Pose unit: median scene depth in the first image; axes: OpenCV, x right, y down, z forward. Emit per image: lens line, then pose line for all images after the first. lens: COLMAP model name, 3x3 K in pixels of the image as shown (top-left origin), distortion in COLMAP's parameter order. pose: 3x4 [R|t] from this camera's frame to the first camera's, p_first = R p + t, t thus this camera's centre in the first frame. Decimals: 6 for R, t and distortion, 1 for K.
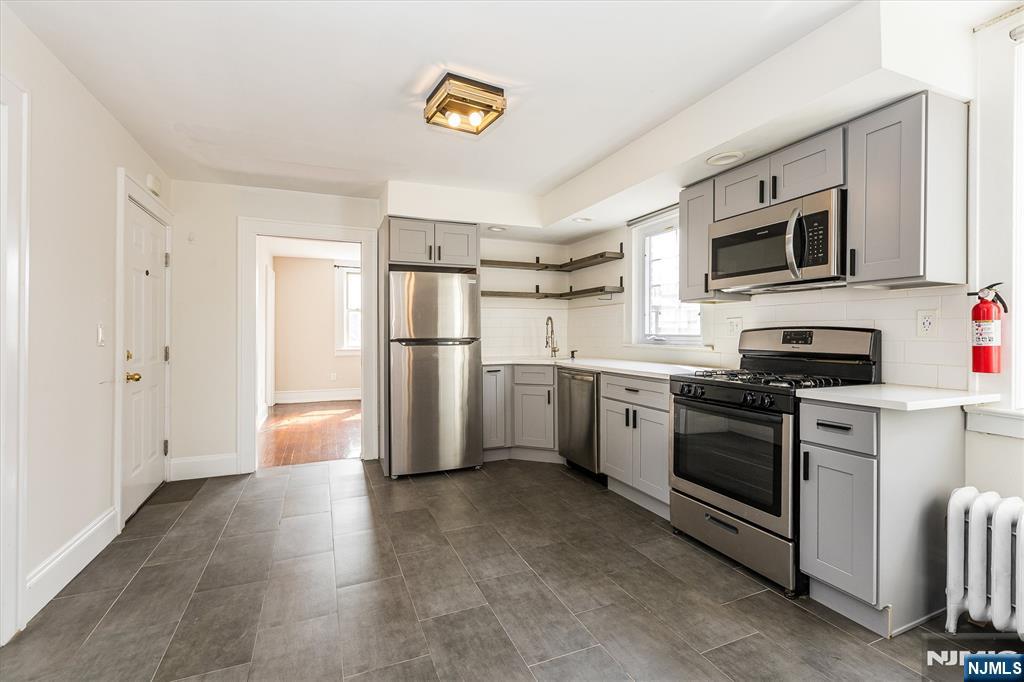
lens RADIAL K [[465.6, 0, 519.3], [0, 465.6, 332.0], [0, 0, 1]] dist [0.011826, 0.001033]
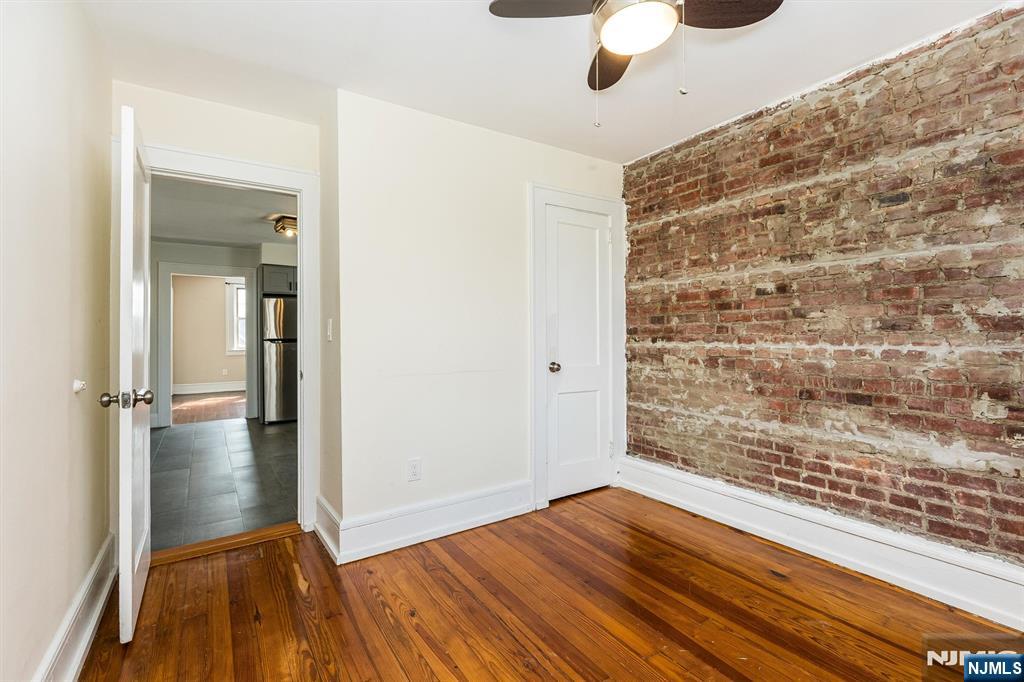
lens RADIAL K [[465.6, 0, 514.2], [0, 465.6, 337.2], [0, 0, 1]] dist [0.011826, 0.001033]
pose [[0.984131, -0.006263, 0.177334, 0.274992], [0.006656, 0.999977, -0.001623, 0.014272], [-0.177320, 0.002778, 0.984149, -0.713466]]
